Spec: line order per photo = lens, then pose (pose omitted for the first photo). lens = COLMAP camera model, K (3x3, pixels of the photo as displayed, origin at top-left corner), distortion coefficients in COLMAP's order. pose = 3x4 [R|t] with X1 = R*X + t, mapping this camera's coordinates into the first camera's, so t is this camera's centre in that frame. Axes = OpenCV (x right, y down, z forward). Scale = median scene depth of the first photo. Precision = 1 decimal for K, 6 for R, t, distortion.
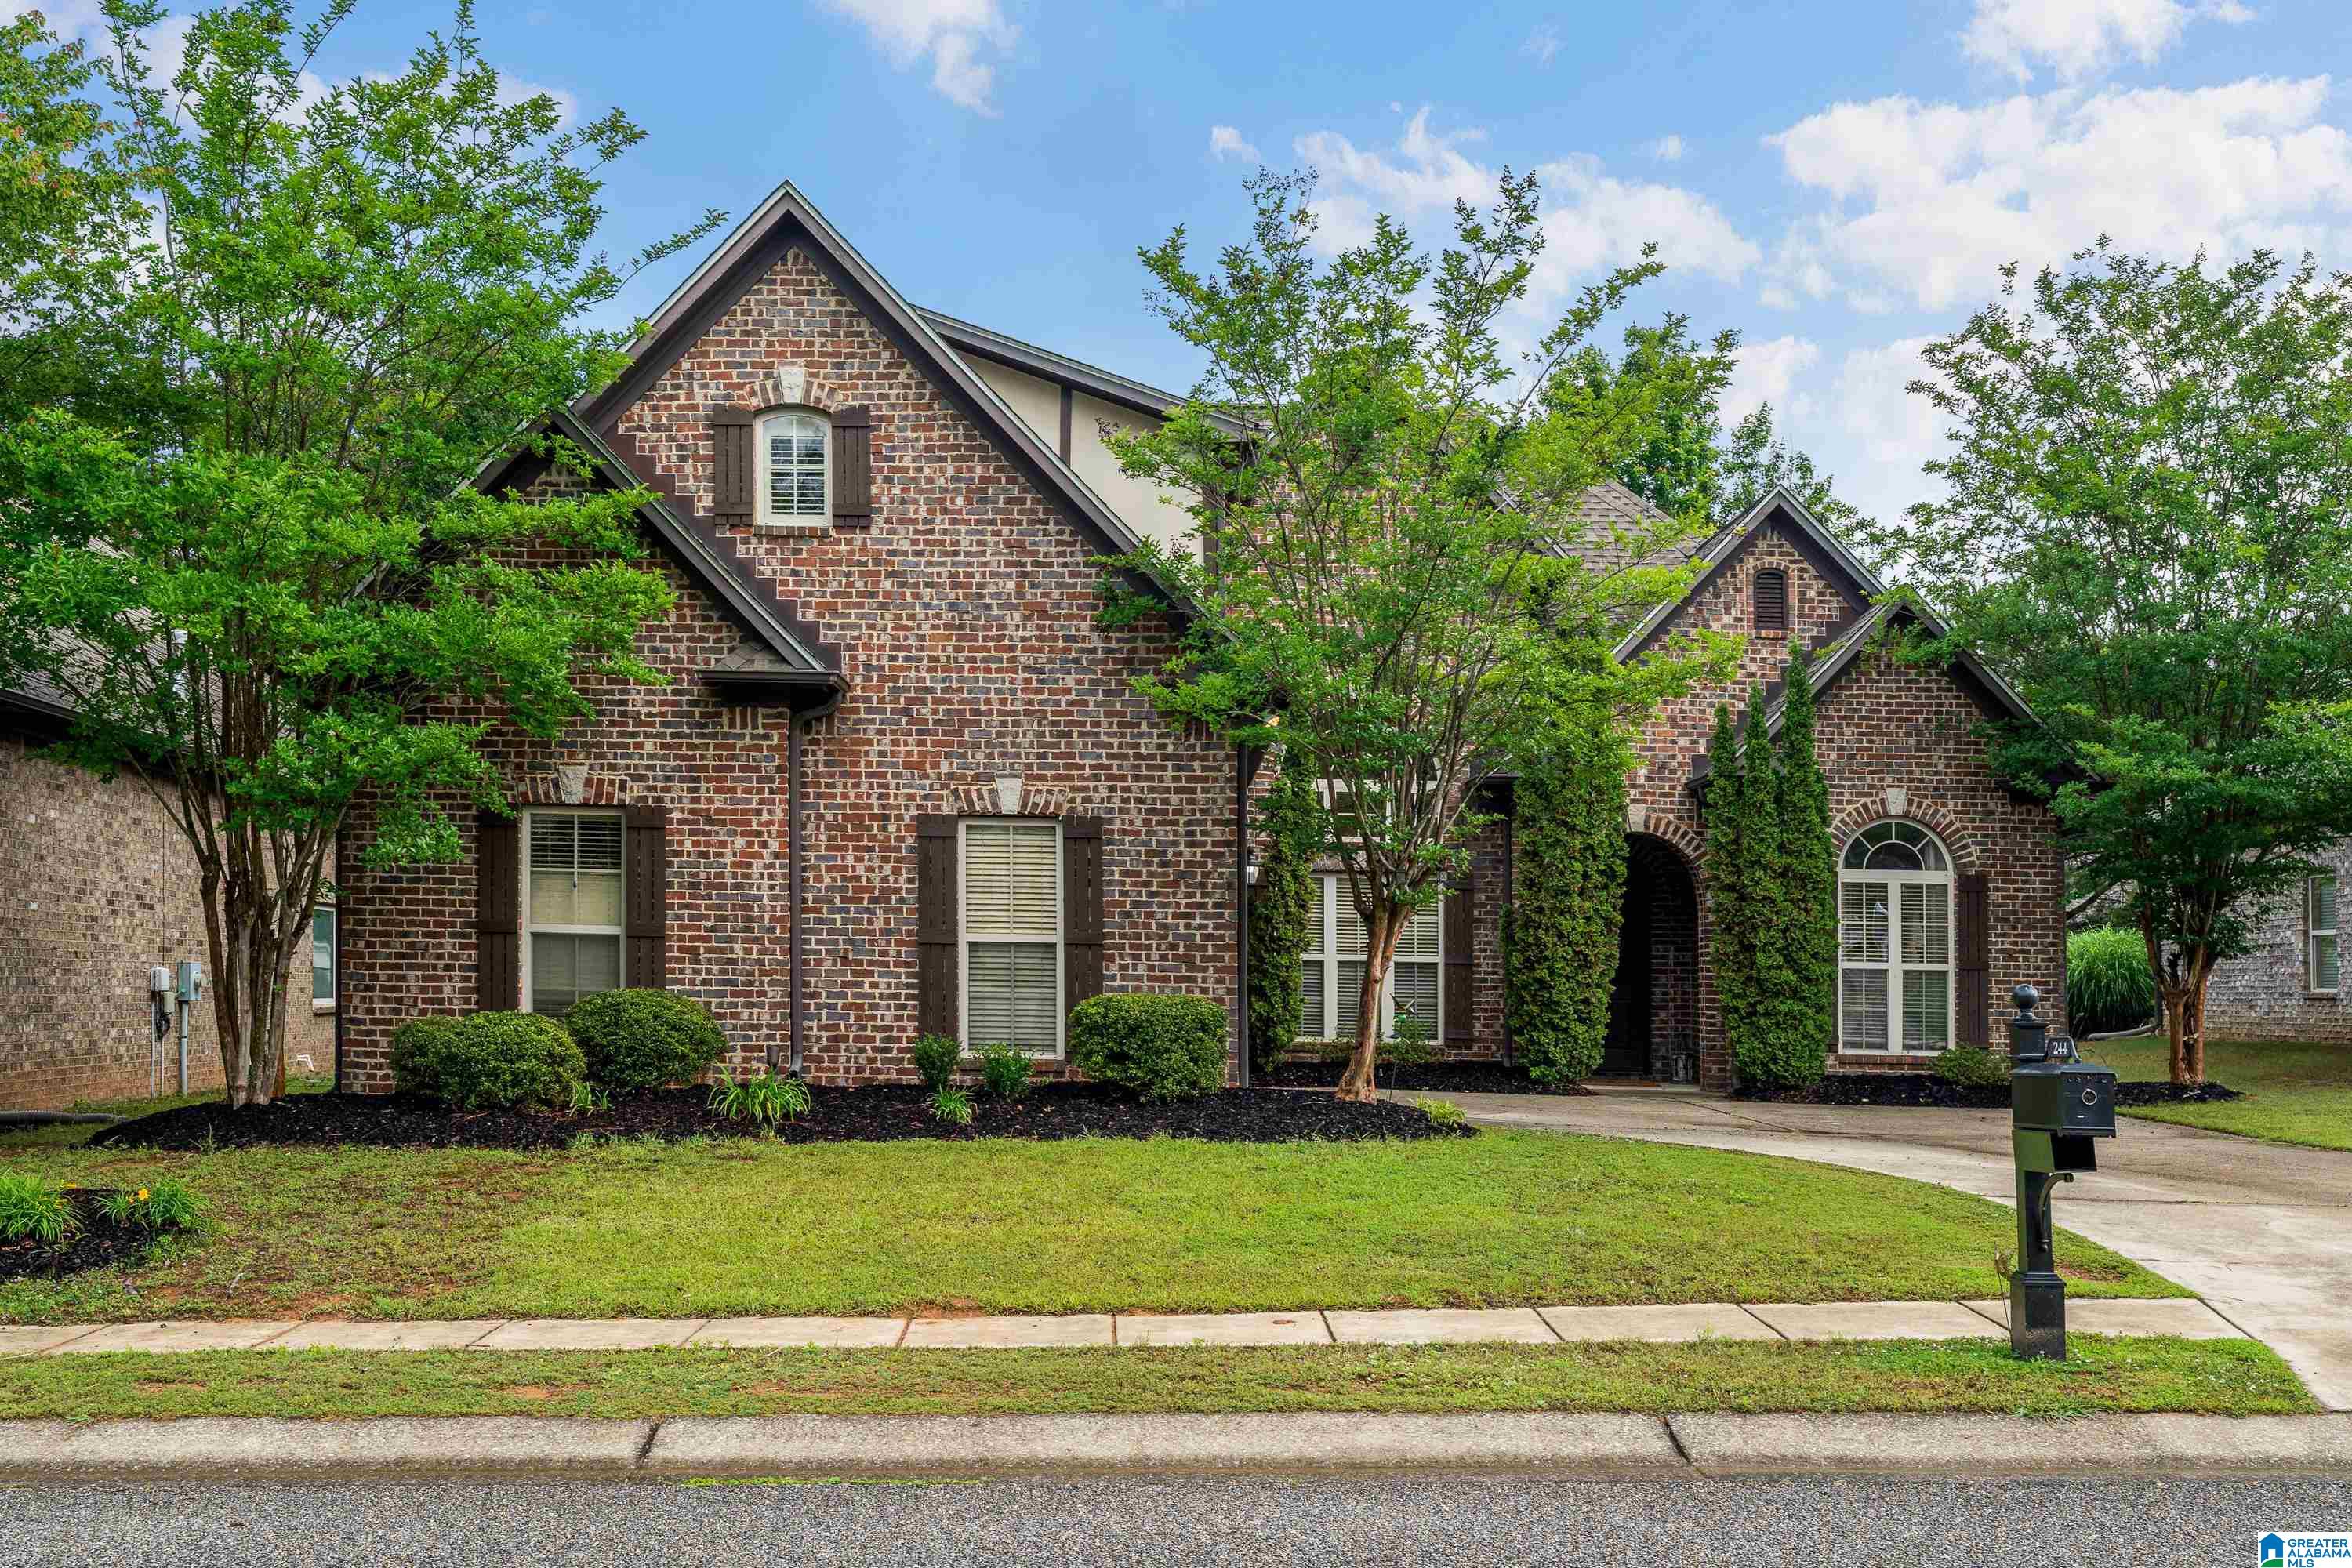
lens RADIAL K [[2311.6, 0, 1127.0], [0, 2311.6, 924.8], [0, 0, 1]] dist [-0.000835, 0.000000]
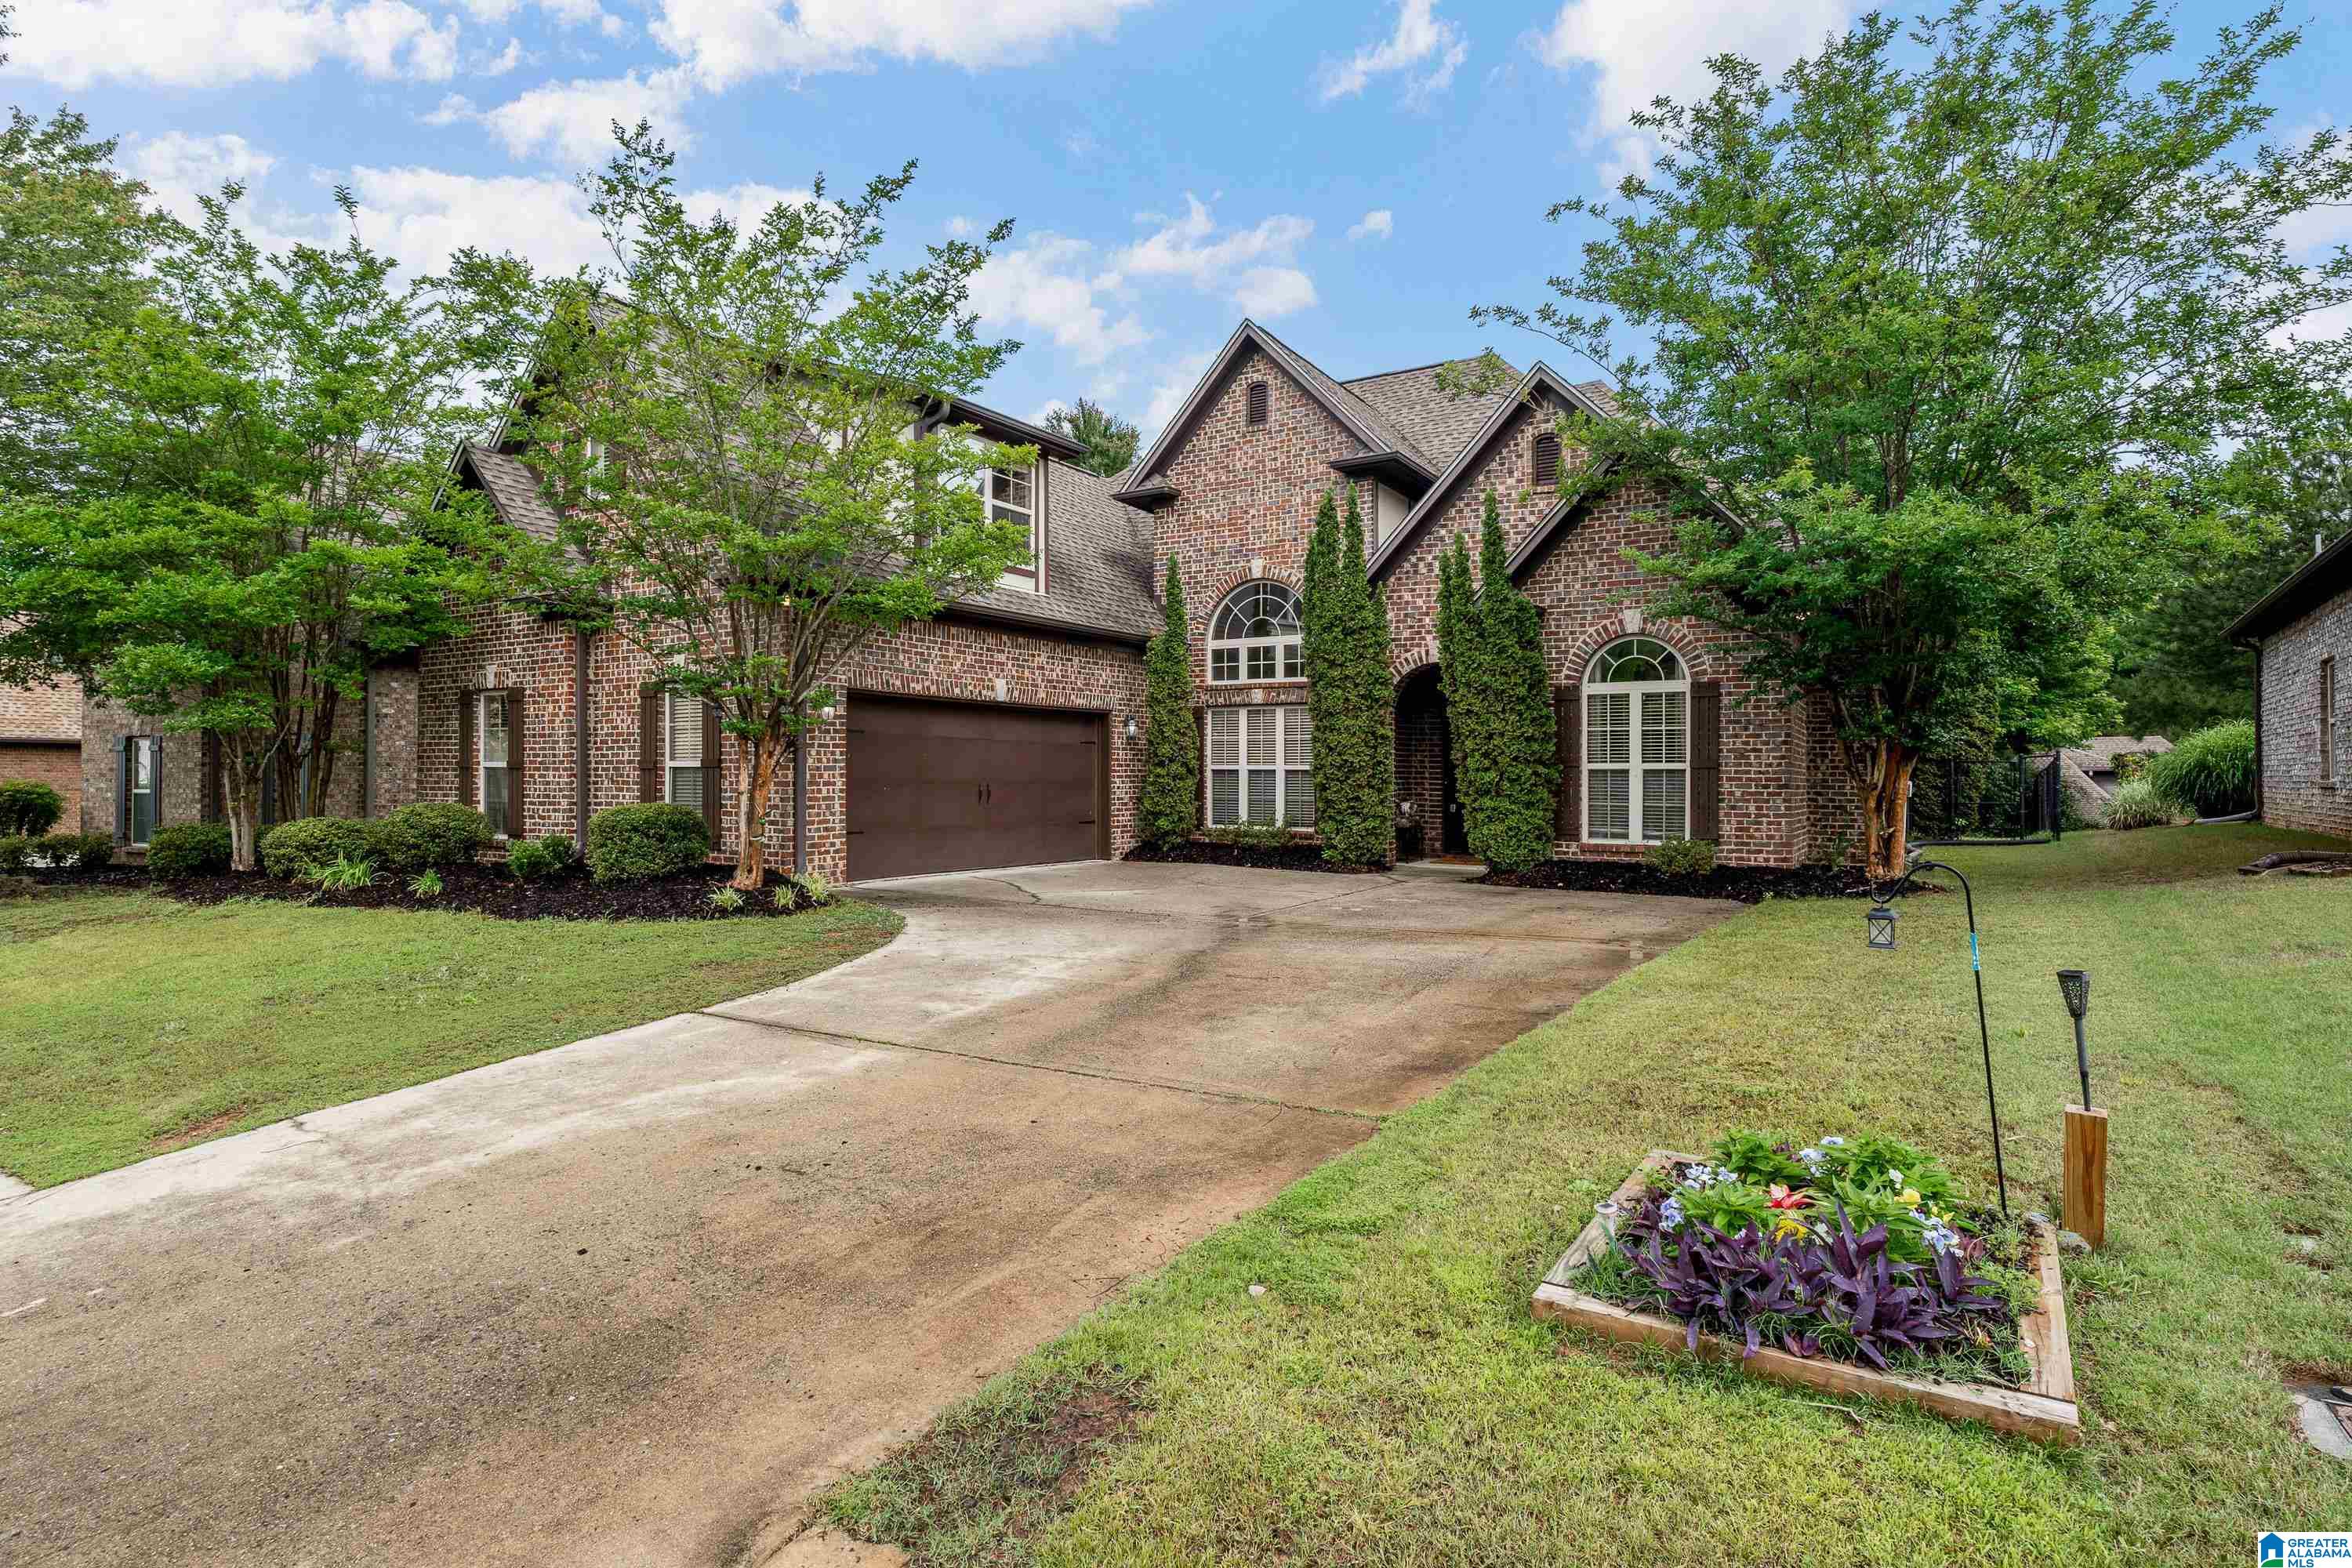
lens RADIAL K [[1235.8, 0, 1178.9], [0, 1235.8, 770.3], [0, 0, 1]] dist [-0.001442, 0.002388]
pose [[0.849577, -0.017882, -0.527161, 0.629447], [0.027208, 0.999580, 0.009940, 0.010566], [0.526762, -0.022788, 0.849707, 0.498768]]
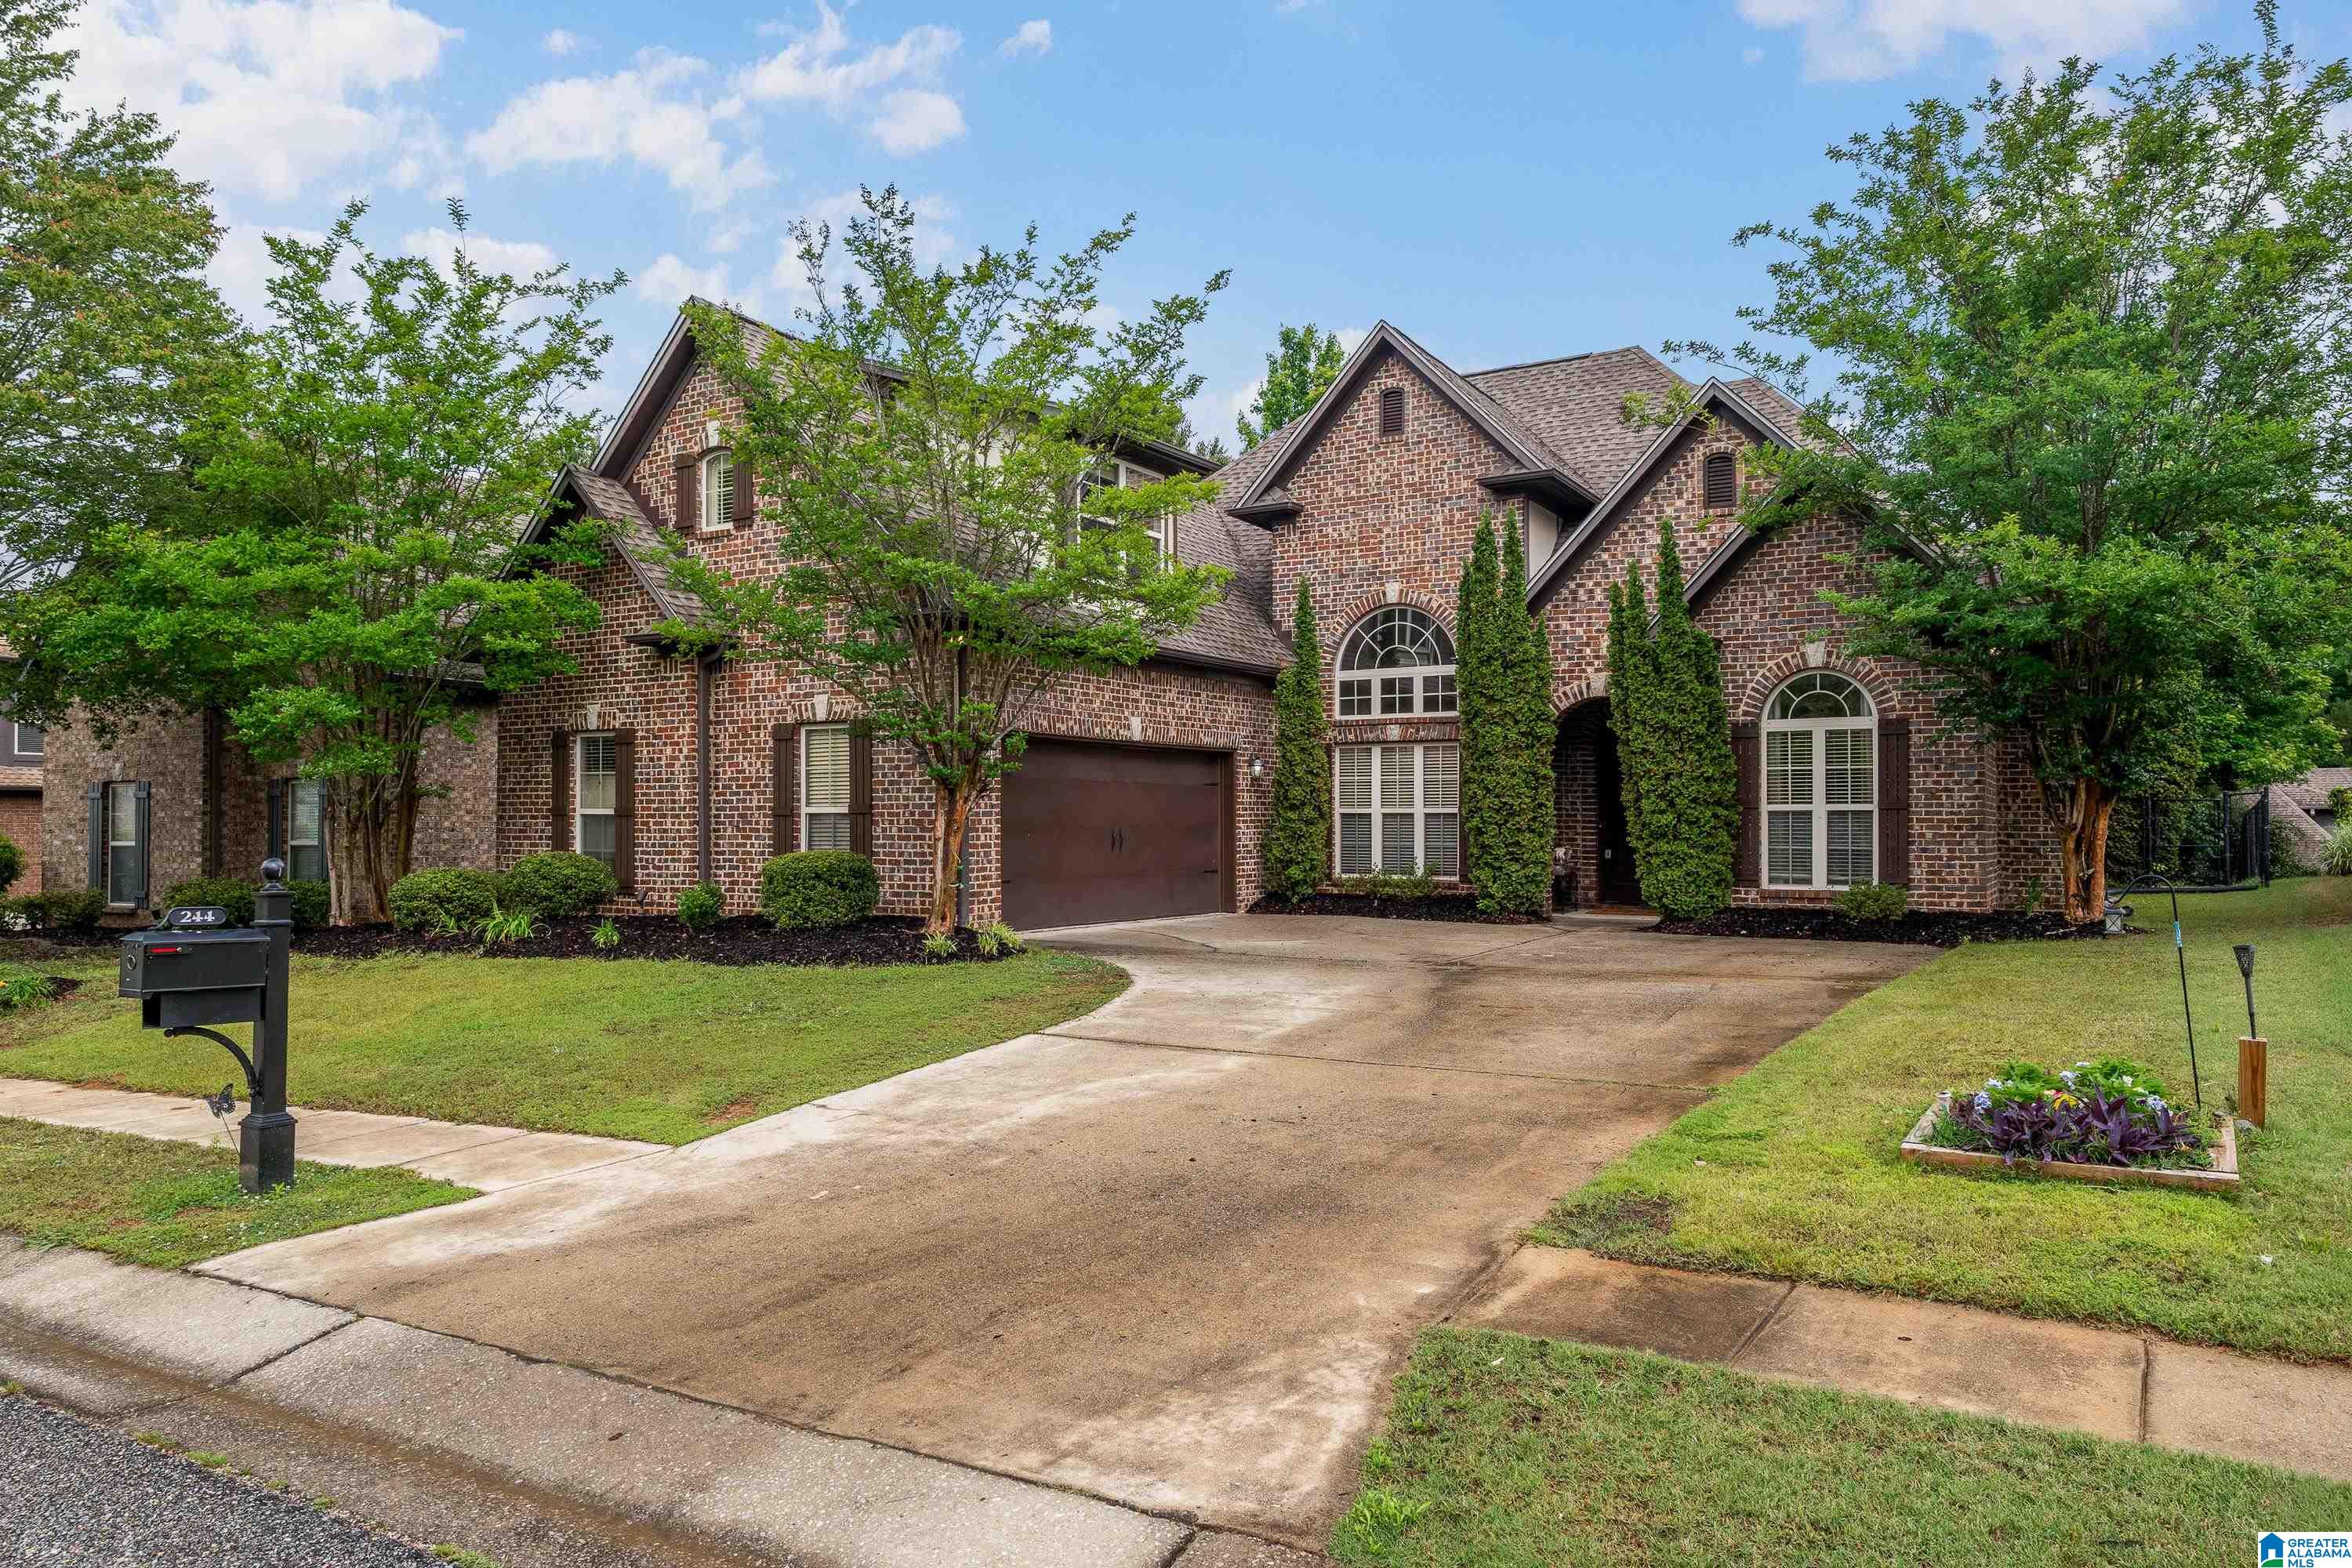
lens RADIAL K [[1582.1, 0, 1188.6], [0, 1582.1, 812.9], [0, 0, 1]] dist [0.010994, -0.005296]
pose [[0.858435, -0.022573, -0.512426, 0.625001], [0.032000, 0.999442, 0.009580, 0.005360], [0.511923, -0.024621, 0.858678, 0.292943]]
